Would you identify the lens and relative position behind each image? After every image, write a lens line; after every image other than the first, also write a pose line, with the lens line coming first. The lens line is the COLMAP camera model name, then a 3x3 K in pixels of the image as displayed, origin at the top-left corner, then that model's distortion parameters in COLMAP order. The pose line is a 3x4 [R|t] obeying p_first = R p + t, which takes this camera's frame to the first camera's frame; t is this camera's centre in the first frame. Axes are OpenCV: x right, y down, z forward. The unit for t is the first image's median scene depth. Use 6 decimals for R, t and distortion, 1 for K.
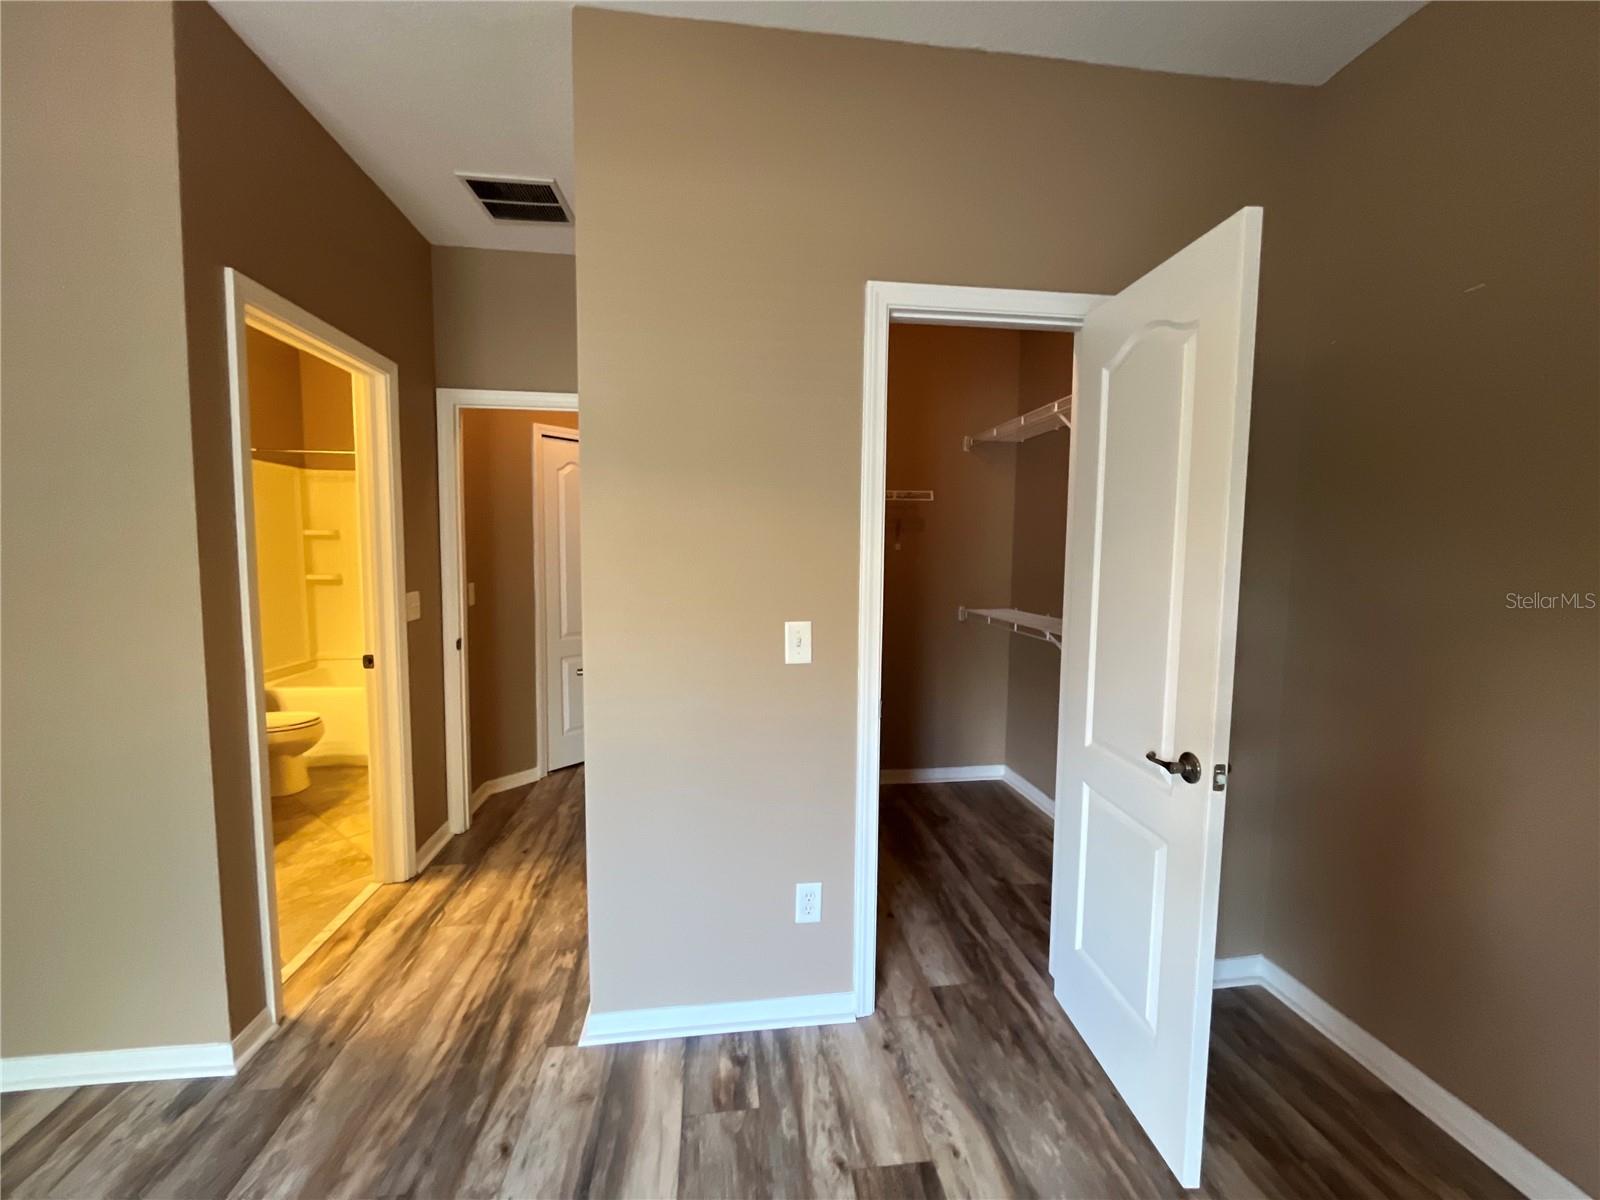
lens RADIAL K [[647.1, 0, 791.0], [0, 647.1, 597.8], [0, 0, 1]] dist [-0.005352, 0.001536]
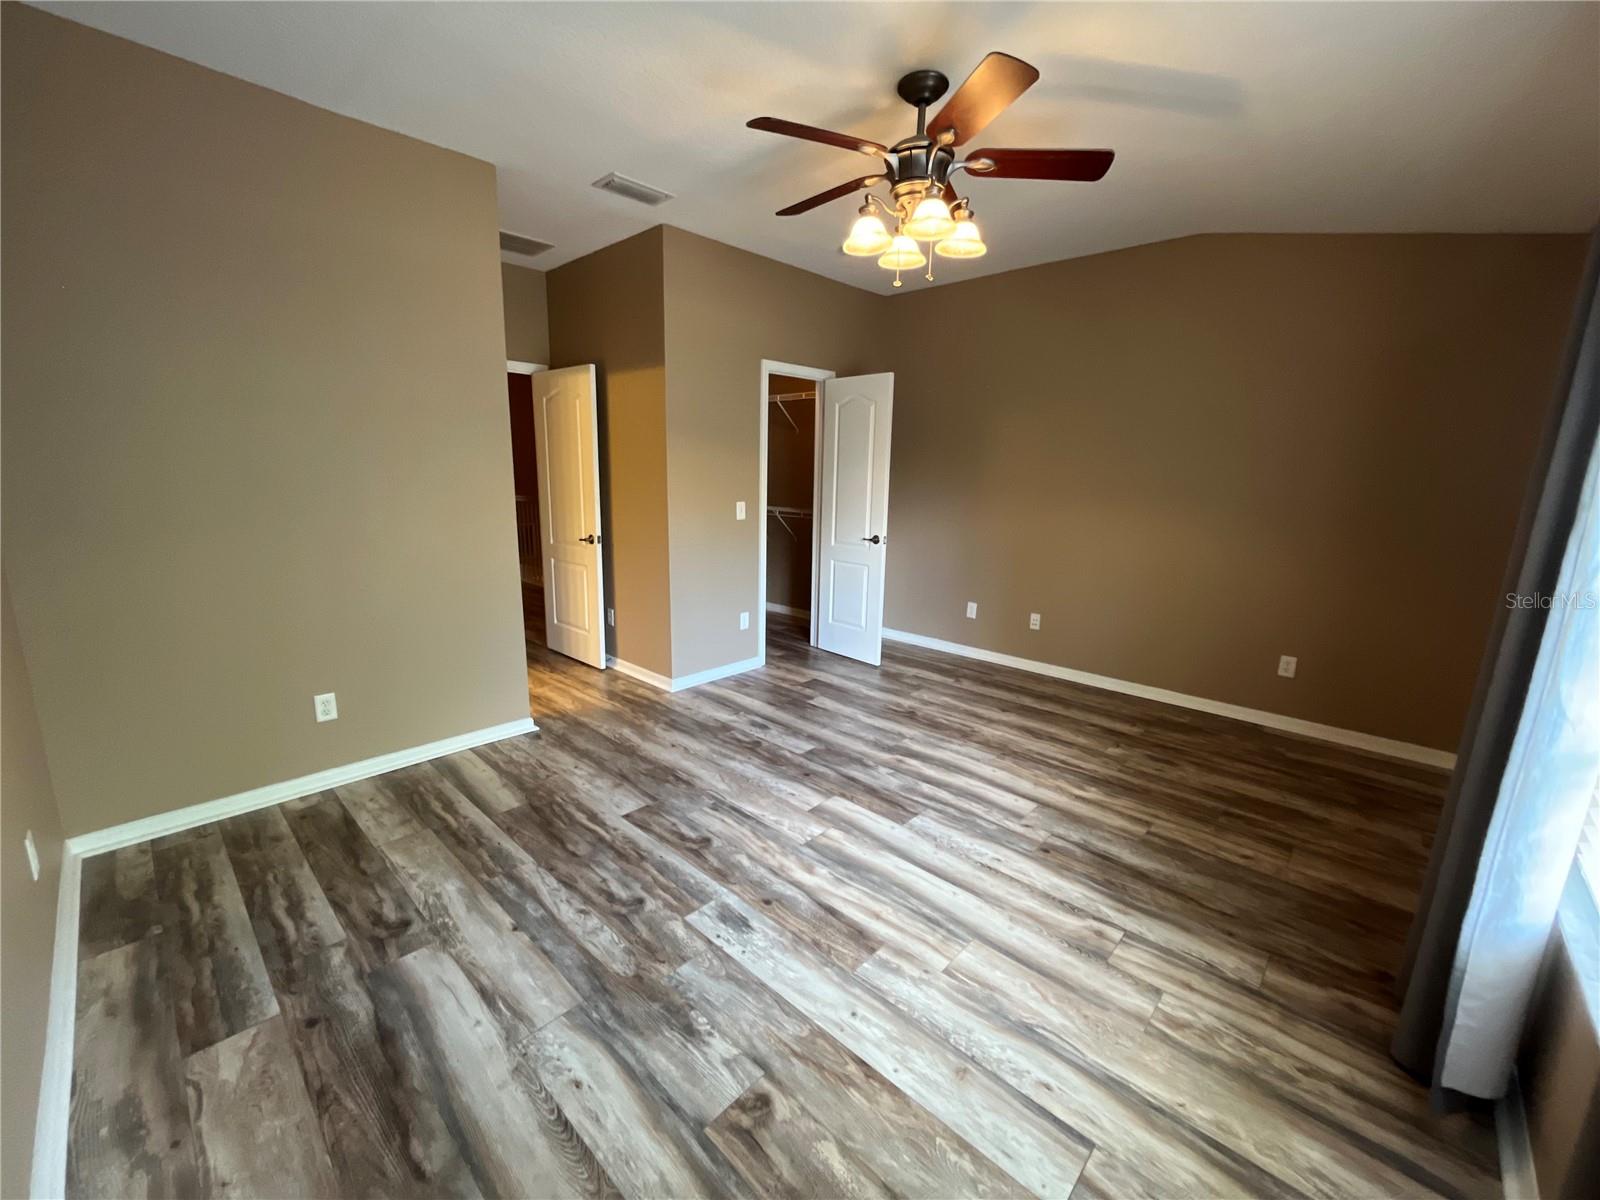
lens RADIAL K [[647.1, 0, 788.6], [0, 647.1, 595.8], [0, 0, 1]] dist [-0.005352, 0.001536]
pose [[0.774534, -0.113138, 0.622331, -1.402075], [0.032345, 0.989670, 0.139665, 0.053658], [-0.631704, -0.088046, 0.770193, -0.994149]]
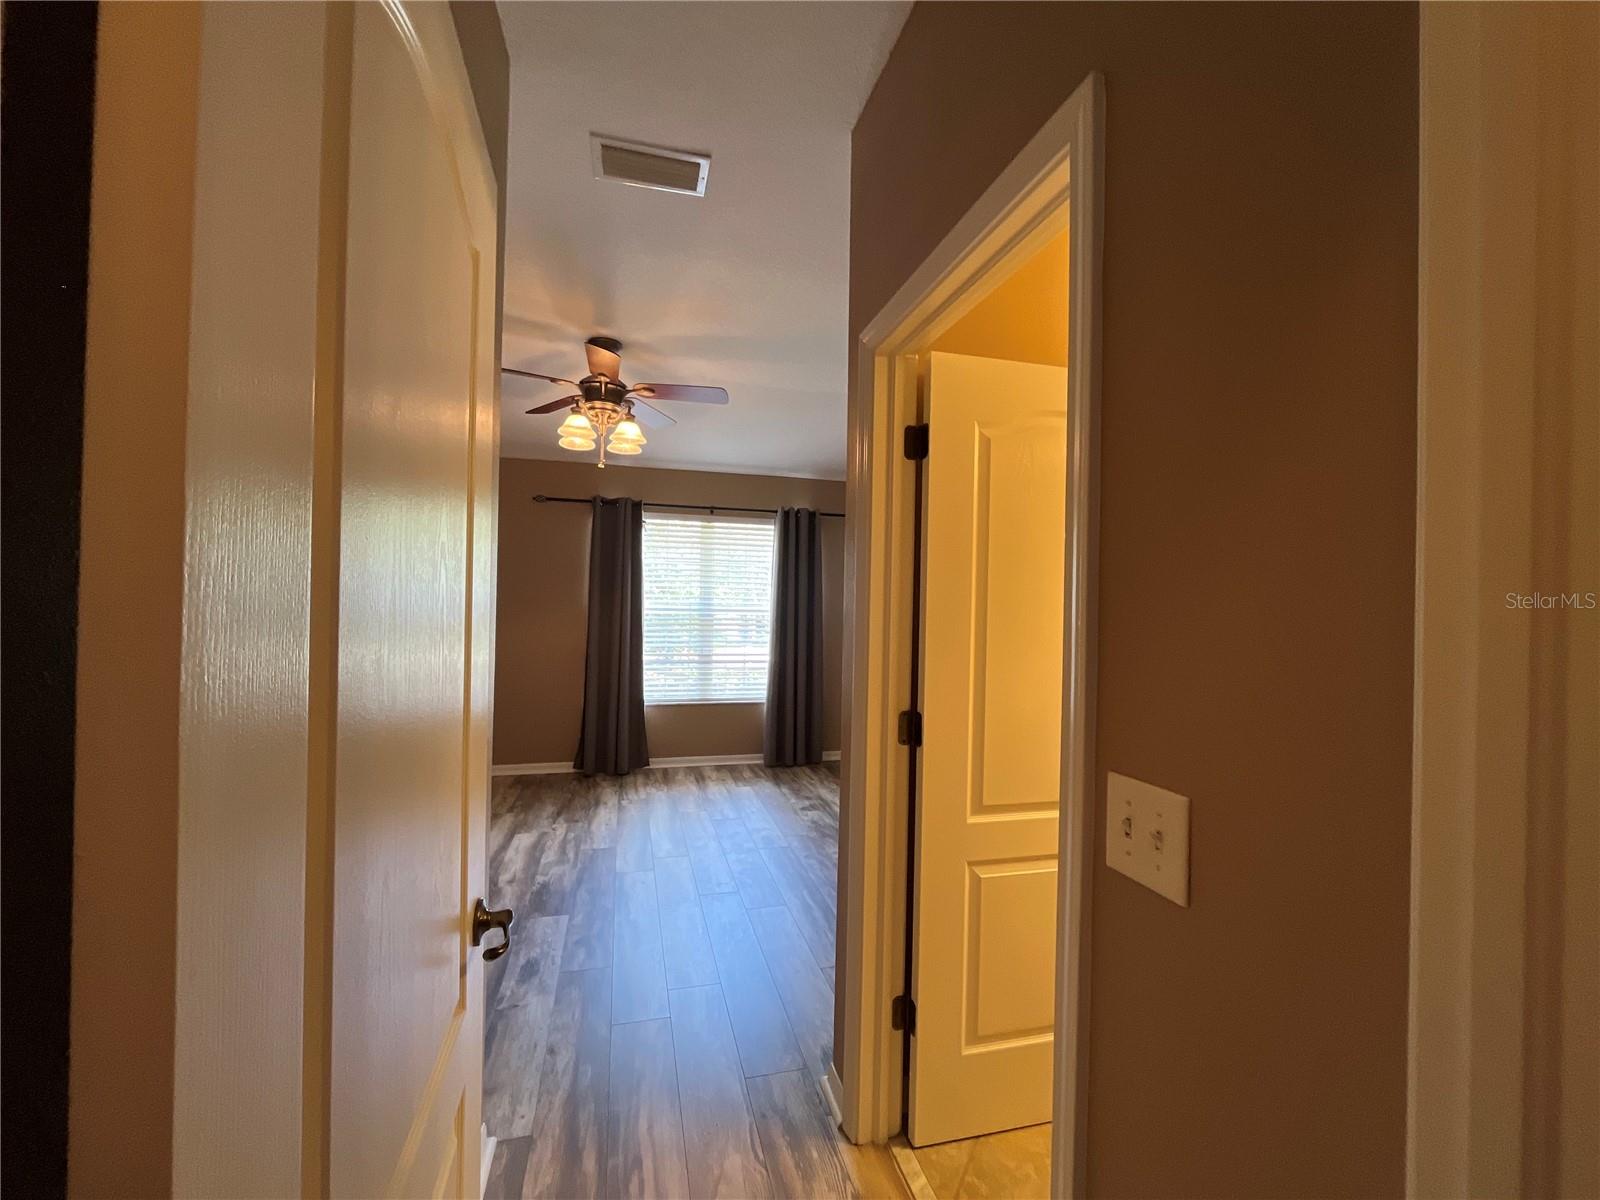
lens RADIAL K [[647.1, 0, 796.5], [0, 647.1, 599.1], [0, 0, 1]] dist [-0.005352, 0.001536]
pose [[-0.989805, -0.029828, -0.139272, -0.608186], [-0.040299, 0.996519, 0.072980, -0.162960], [0.136611, 0.077848, -0.987561, 1.927251]]
